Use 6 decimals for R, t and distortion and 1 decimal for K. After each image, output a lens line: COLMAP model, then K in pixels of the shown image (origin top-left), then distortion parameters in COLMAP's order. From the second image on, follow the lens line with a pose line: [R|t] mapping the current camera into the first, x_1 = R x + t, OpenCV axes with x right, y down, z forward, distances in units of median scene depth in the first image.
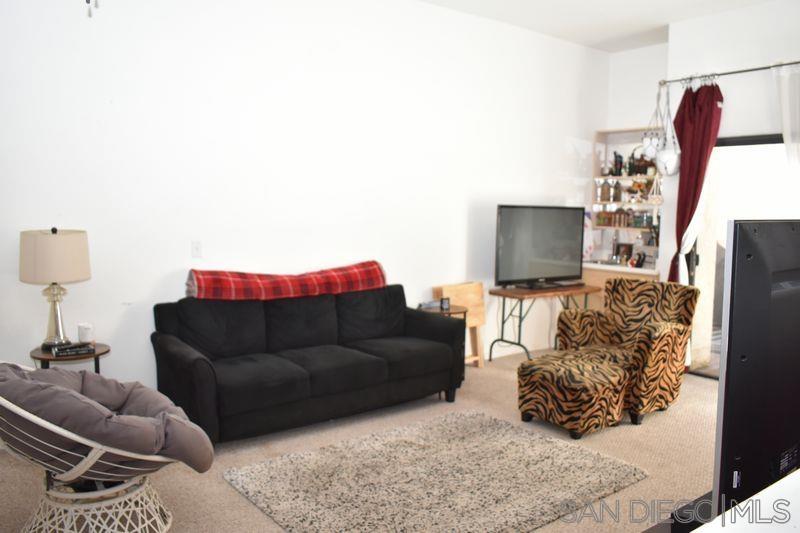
lens RADIAL K [[659.8, 0, 400.0], [0, 659.8, 266.5], [0, 0, 1]] dist [-0.017504, -0.001487]
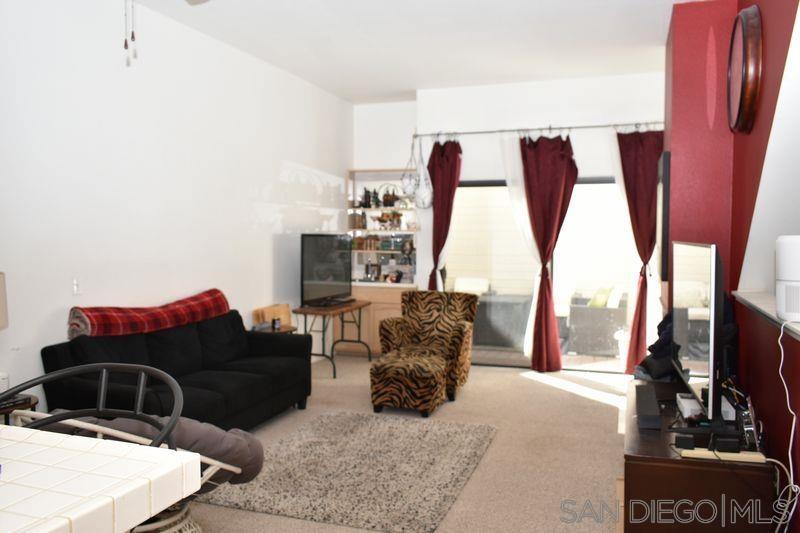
lens RADIAL K [[659.8, 0, 400.0], [0, 659.8, 266.5], [0, 0, 1]] dist [-0.017504, -0.001487]
pose [[0.841052, -0.041305, 0.539376, -0.366436], [0.060595, 0.997999, -0.018061, -0.007583], [-0.537550, 0.047874, 0.841872, -0.049067]]
